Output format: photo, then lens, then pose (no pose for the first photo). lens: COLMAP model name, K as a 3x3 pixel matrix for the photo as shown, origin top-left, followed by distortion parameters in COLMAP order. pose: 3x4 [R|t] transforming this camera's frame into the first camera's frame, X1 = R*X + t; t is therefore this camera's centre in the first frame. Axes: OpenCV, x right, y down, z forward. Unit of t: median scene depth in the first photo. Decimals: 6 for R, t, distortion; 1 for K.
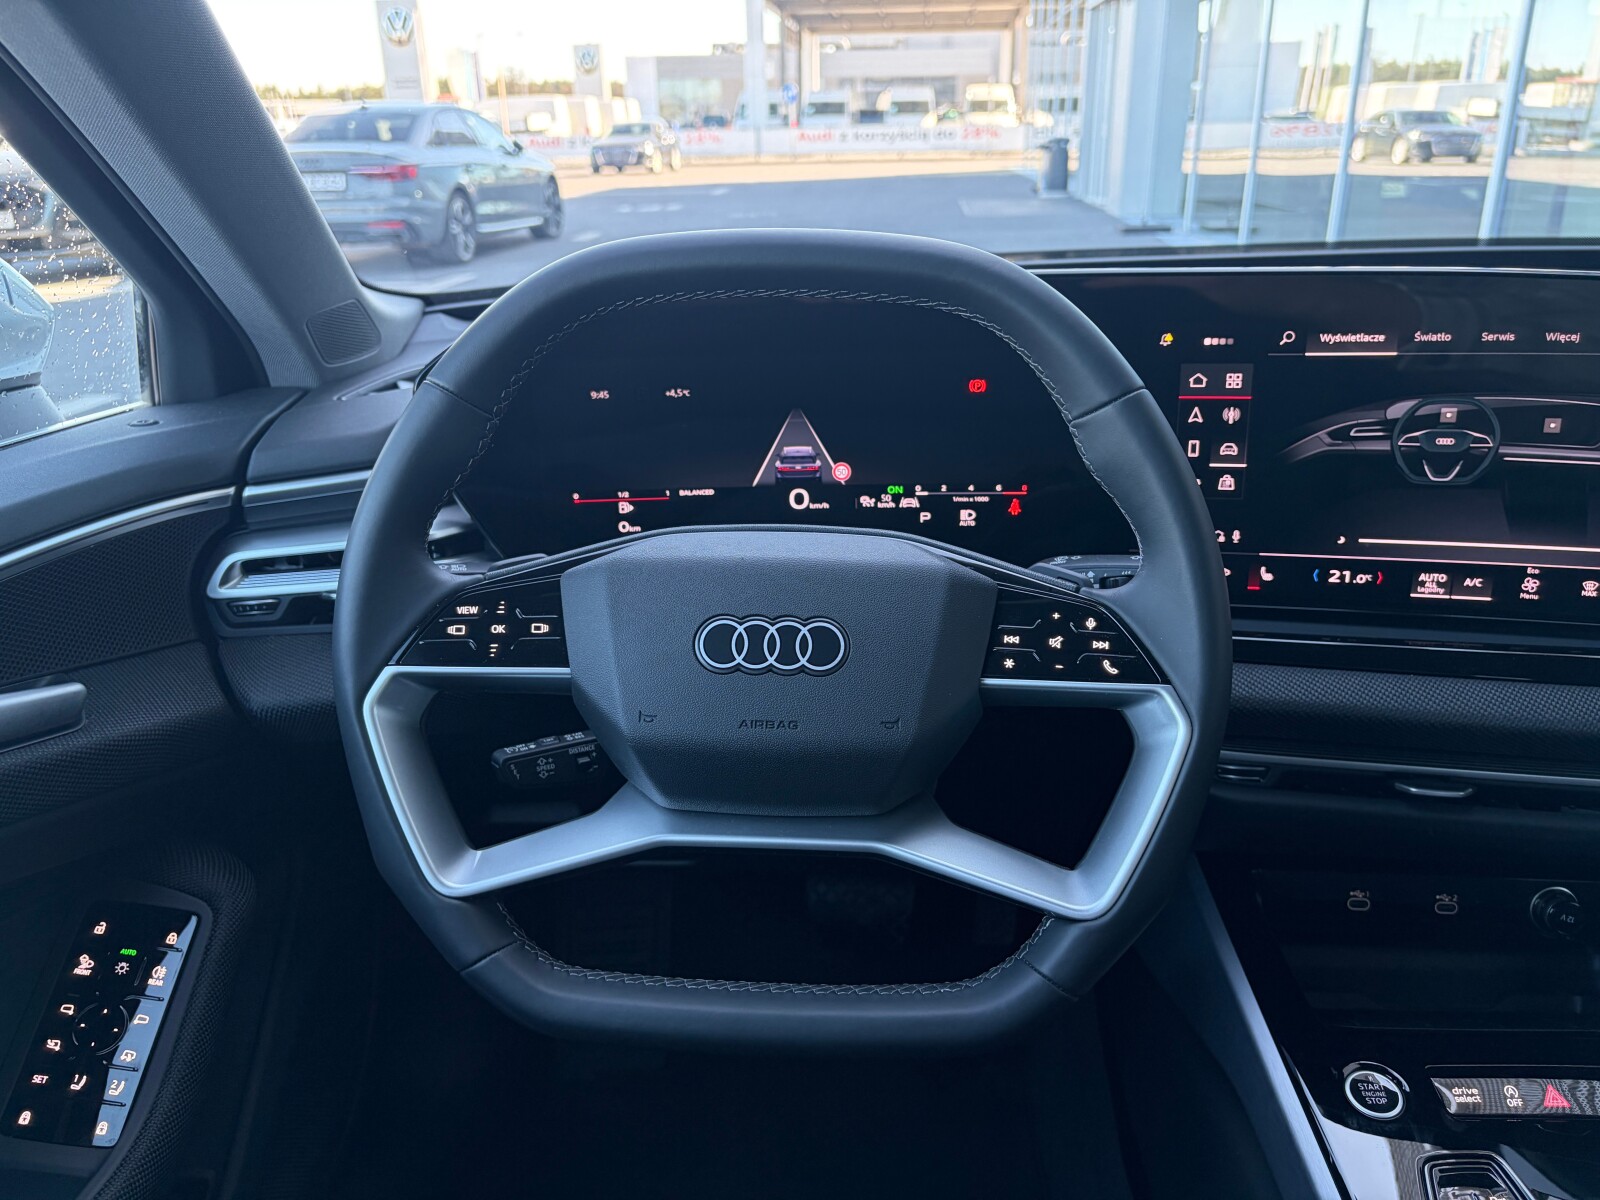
lens RADIAL K [[1224.1, 0, 796.5], [0, 1224.1, 602.7], [0, 0, 1]] dist [0.047567, -0.064296]
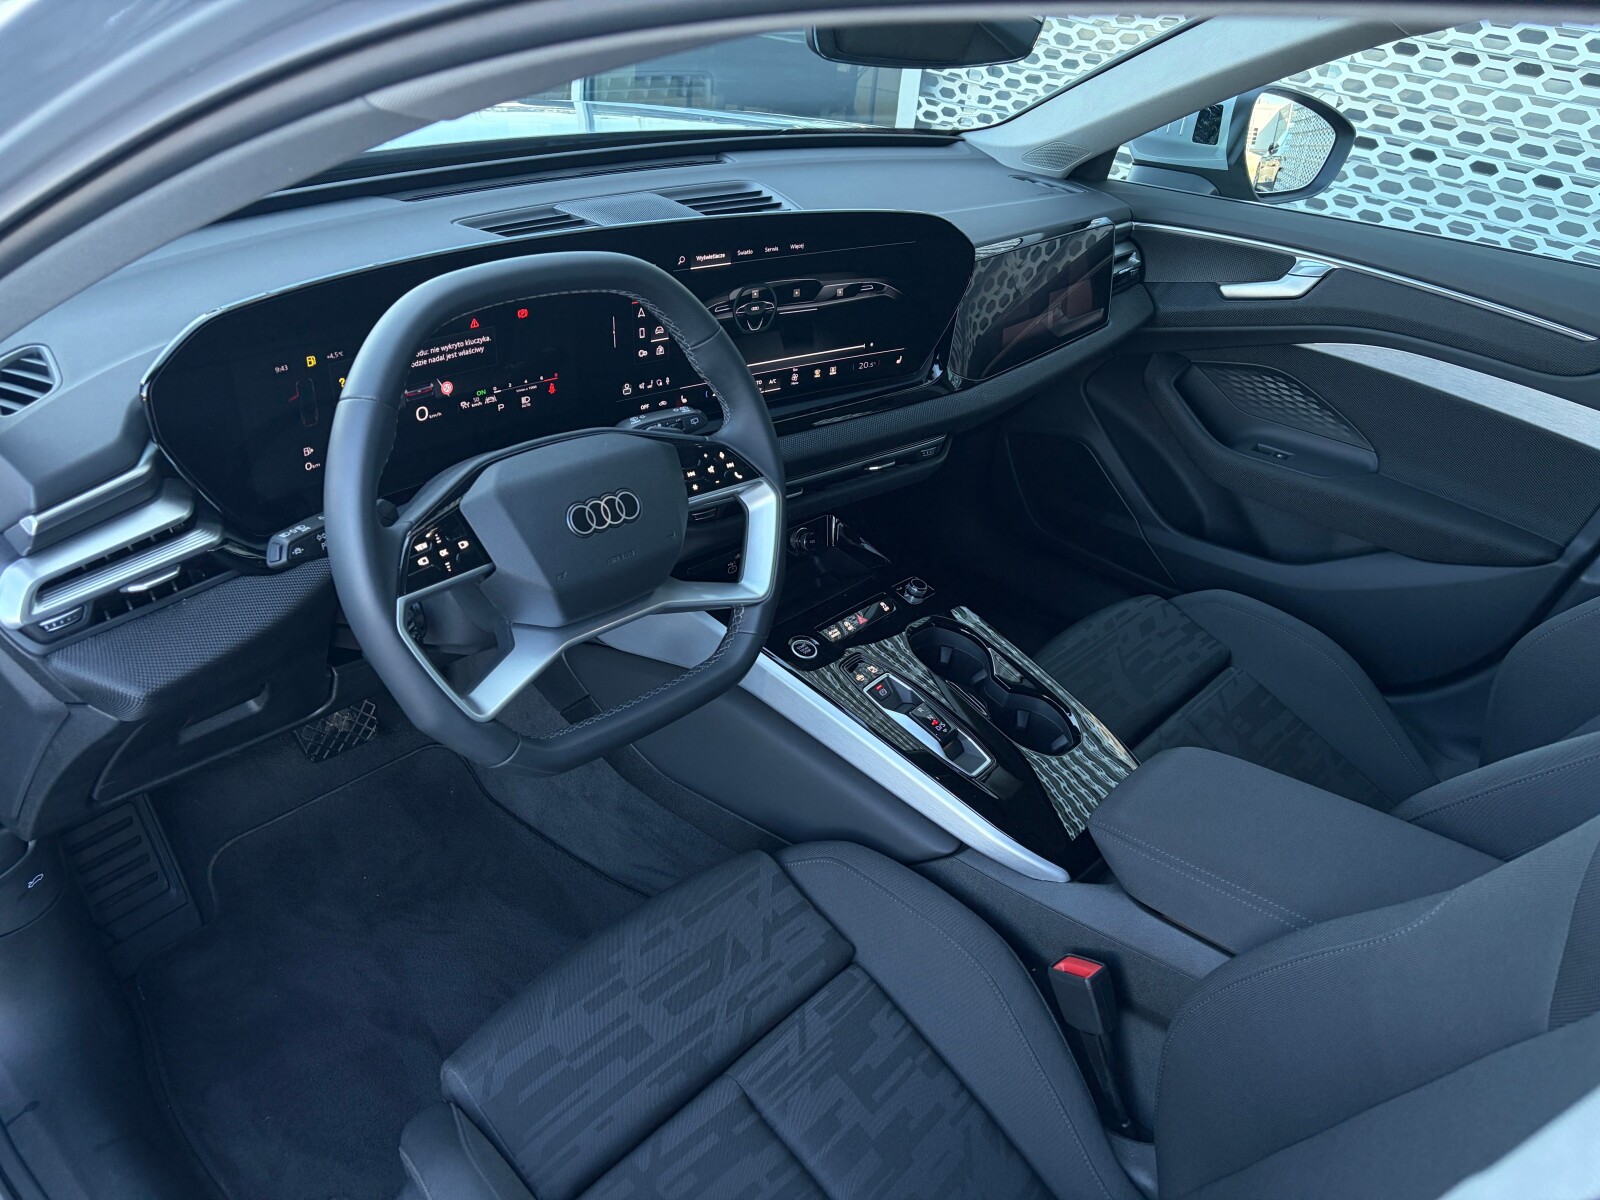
lens RADIAL K [[1192.2, 0, 789.3], [0, 1192.2, 608.3], [0, 0, 1]] dist [0.133895, -0.218962]
pose [[0.627014, -0.334470, 0.703550, -0.854241], [0.182675, 0.941083, 0.284591, -0.210946], [-0.757287, -0.049922, 0.651172, -0.227925]]
